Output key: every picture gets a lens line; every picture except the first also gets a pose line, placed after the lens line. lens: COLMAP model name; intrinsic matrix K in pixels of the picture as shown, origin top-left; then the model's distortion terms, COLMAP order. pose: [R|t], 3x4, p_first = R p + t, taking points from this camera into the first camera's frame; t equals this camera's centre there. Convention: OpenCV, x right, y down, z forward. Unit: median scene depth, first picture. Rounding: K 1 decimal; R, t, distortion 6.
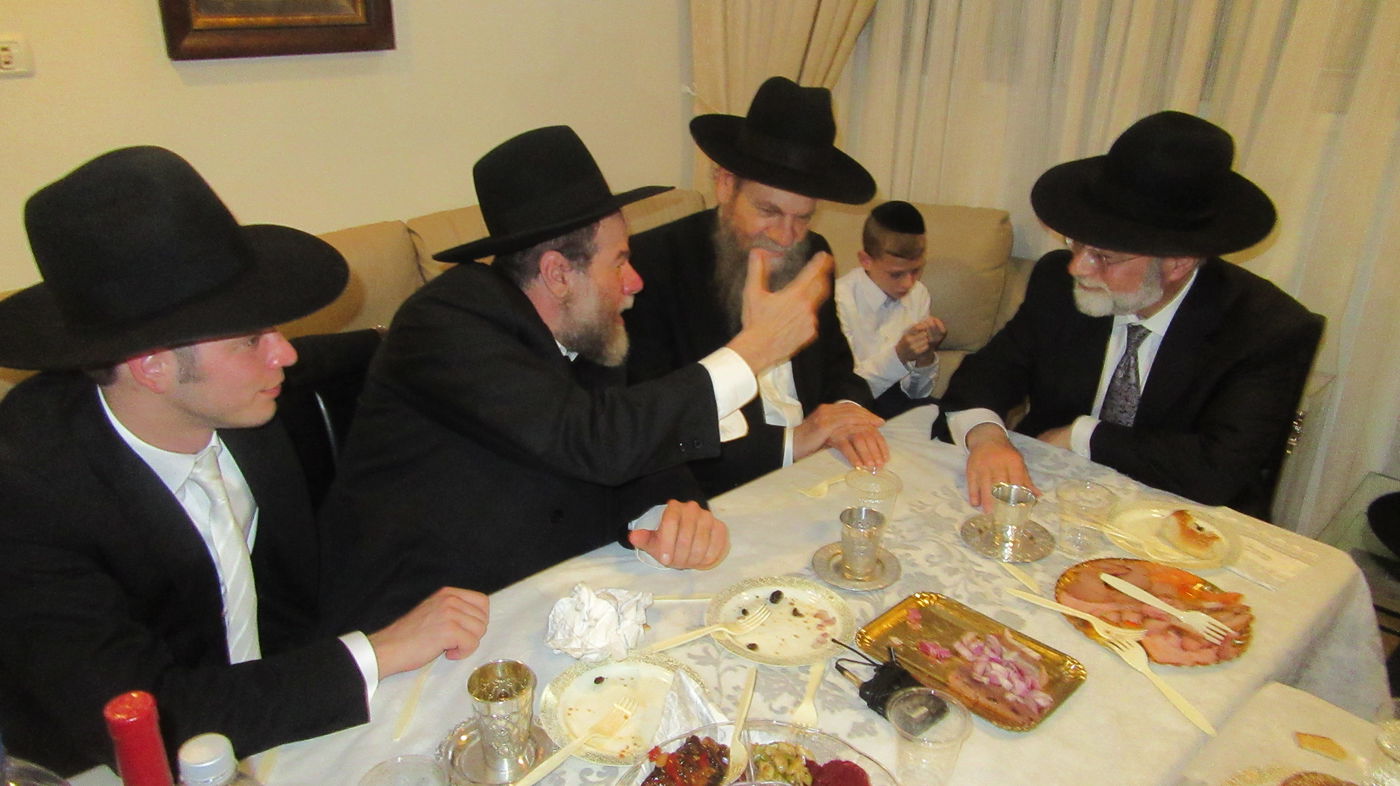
lens RADIAL K [[1037.5, 0, 700.0], [0, 1037.5, 410.4], [0, 0, 1]] dist [-0.005489, -0.002234]
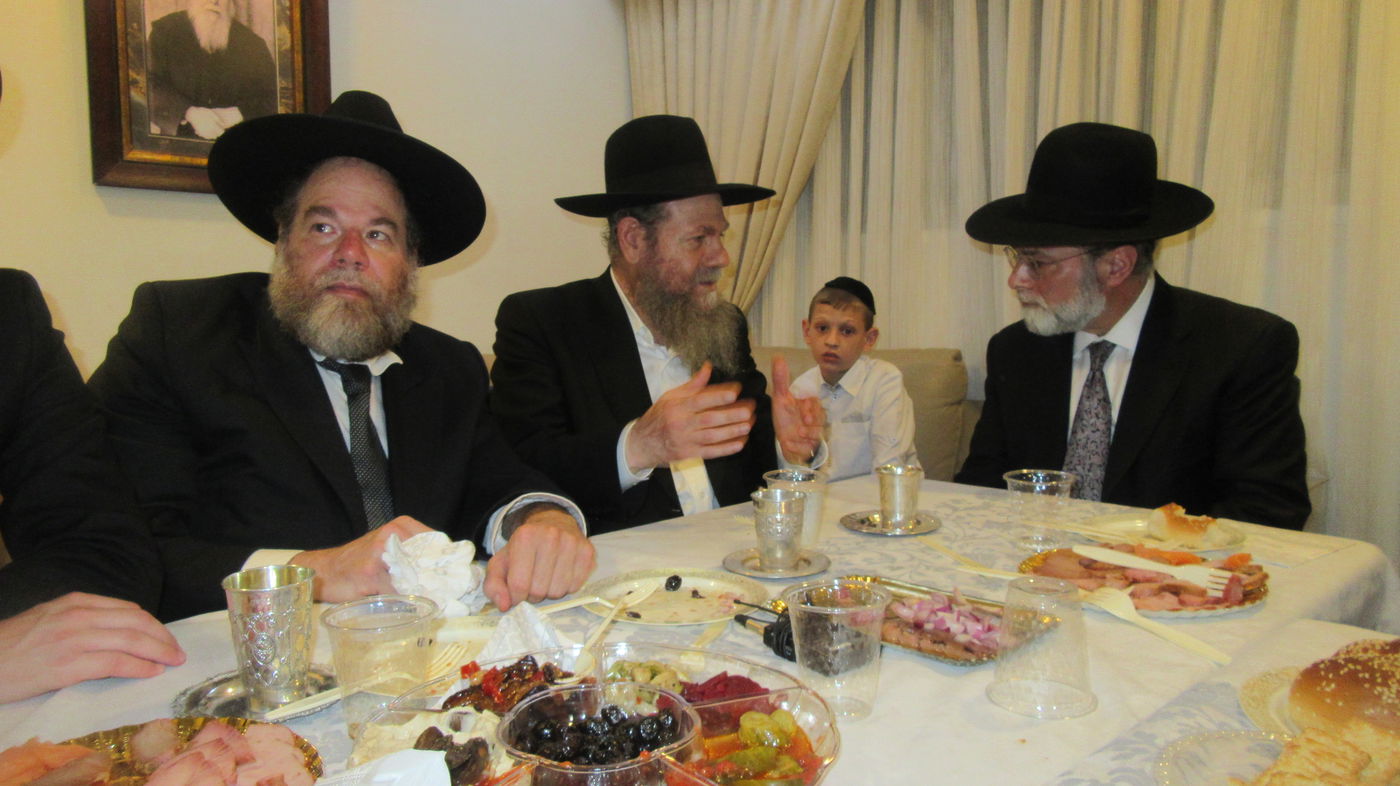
lens RADIAL K [[1046.9, 0, 700.4], [0, 1046.9, 387.0], [0, 0, 1]] dist [-0.005581, -0.000334]
pose [[0.999686, -0.023304, 0.009252, 0.093310], [0.025039, 0.946988, -0.320293, 0.305889], [-0.001297, 0.320424, 0.947273, 0.189089]]
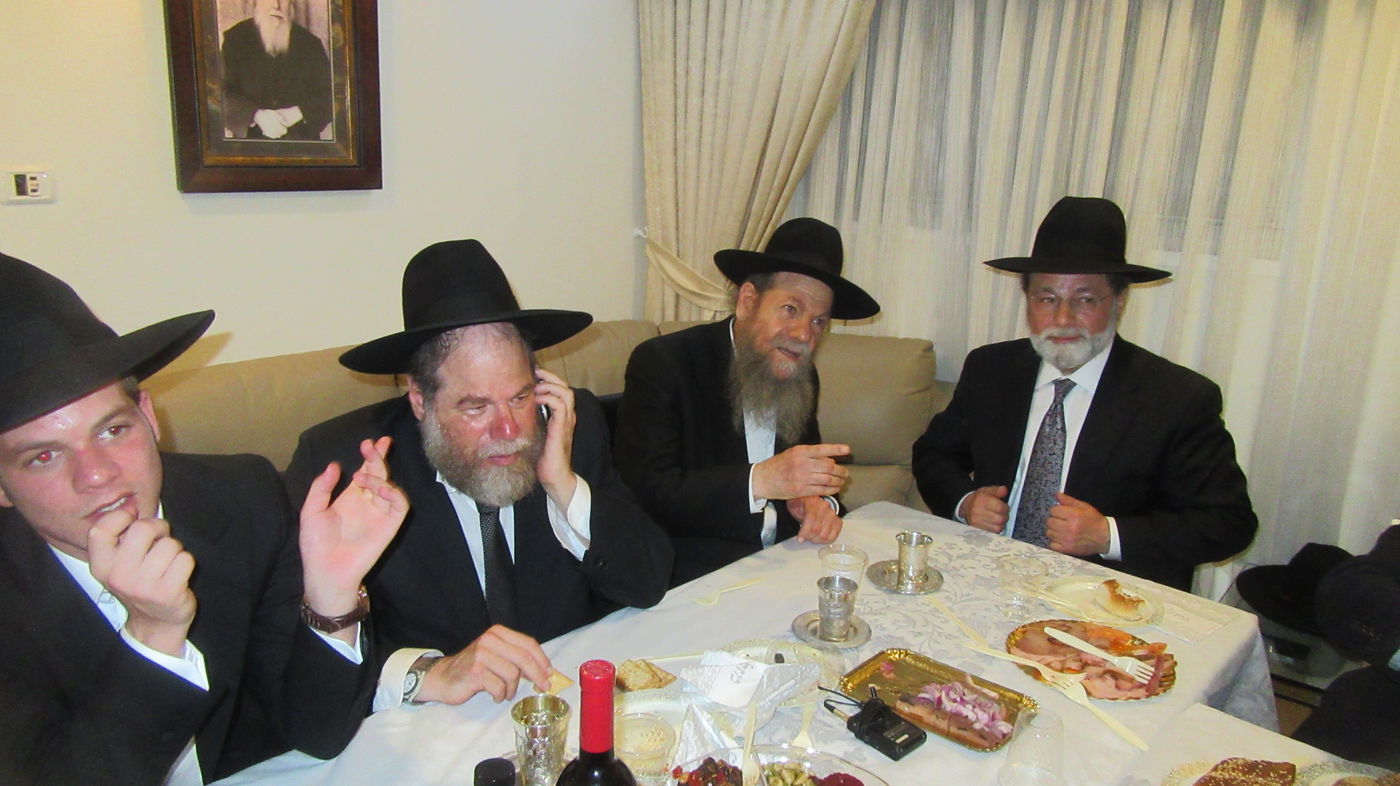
lens RADIAL K [[1051.4, 0, 698.4], [0, 1051.4, 388.1], [0, 0, 1]] dist [-0.007676, -0.000159]
pose [[0.996990, 0.004903, 0.077376, -0.090165], [0.007702, 0.986799, -0.161768, 0.081732], [-0.077148, 0.161877, 0.983791, -0.163786]]
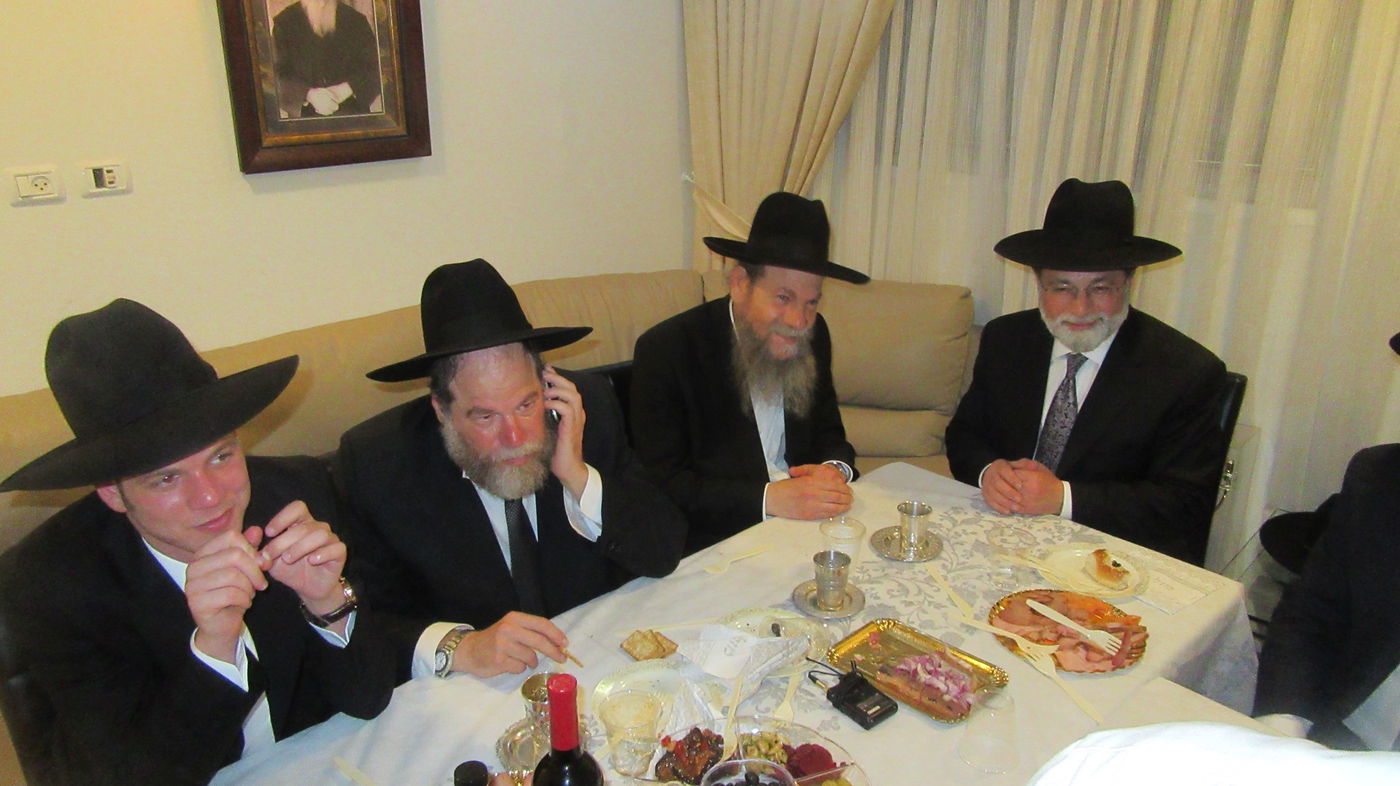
lens RADIAL K [[1055.4, 0, 697.2], [0, 1055.4, 388.3], [0, 0, 1]] dist [-0.010224, 0.002000]
pose [[0.999886, -0.013603, -0.006571, 0.007558], [0.013121, 0.997559, -0.068589, -0.015199], [0.007488, 0.068495, 0.997623, -0.280002]]
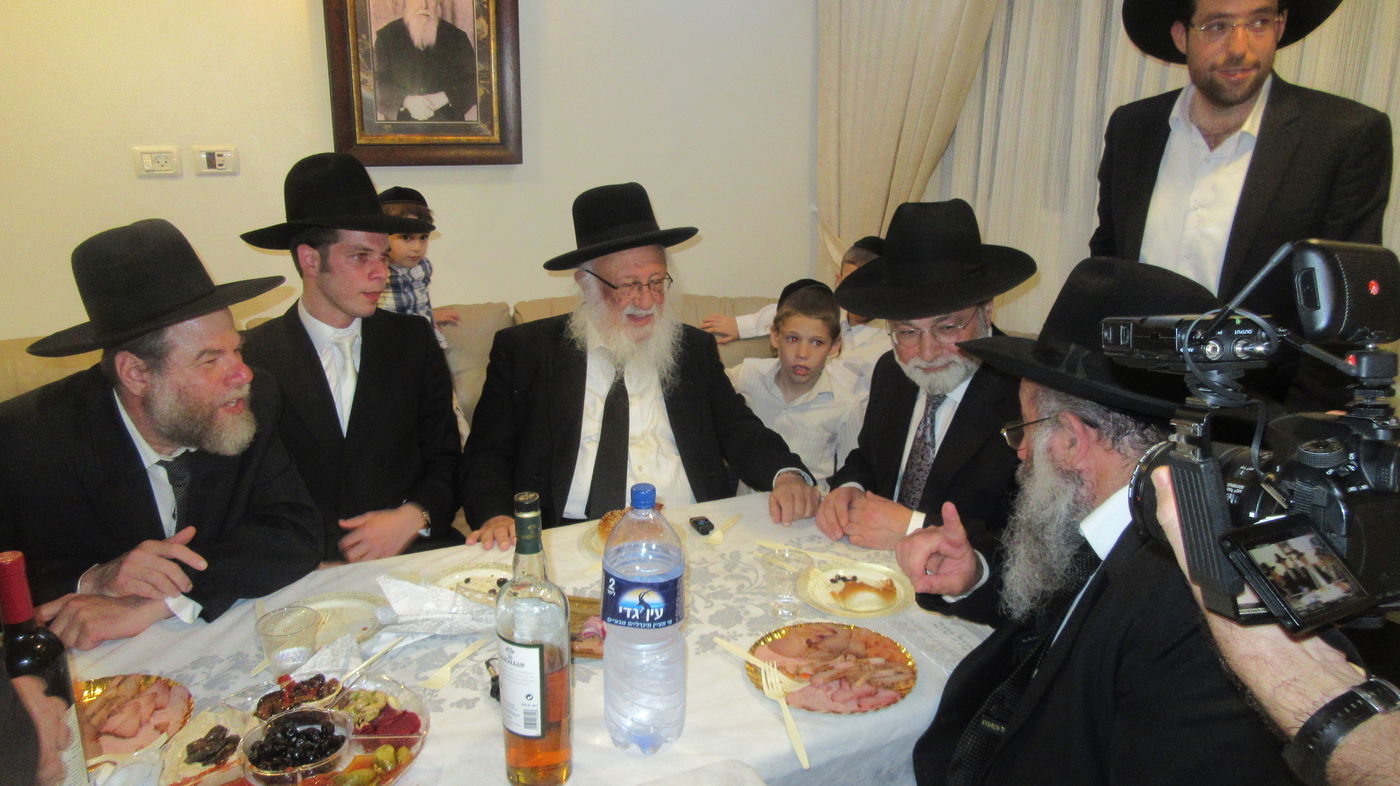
lens RADIAL K [[1057.9, 0, 702.3], [0, 1057.9, 387.8], [0, 0, 1]] dist [-0.011214, -0.002125]
pose [[0.933436, 0.096361, -0.345560, 0.708863], [-0.142264, 0.983700, -0.109980, 0.036644], [0.329330, 0.151820, 0.931930, -0.102170]]
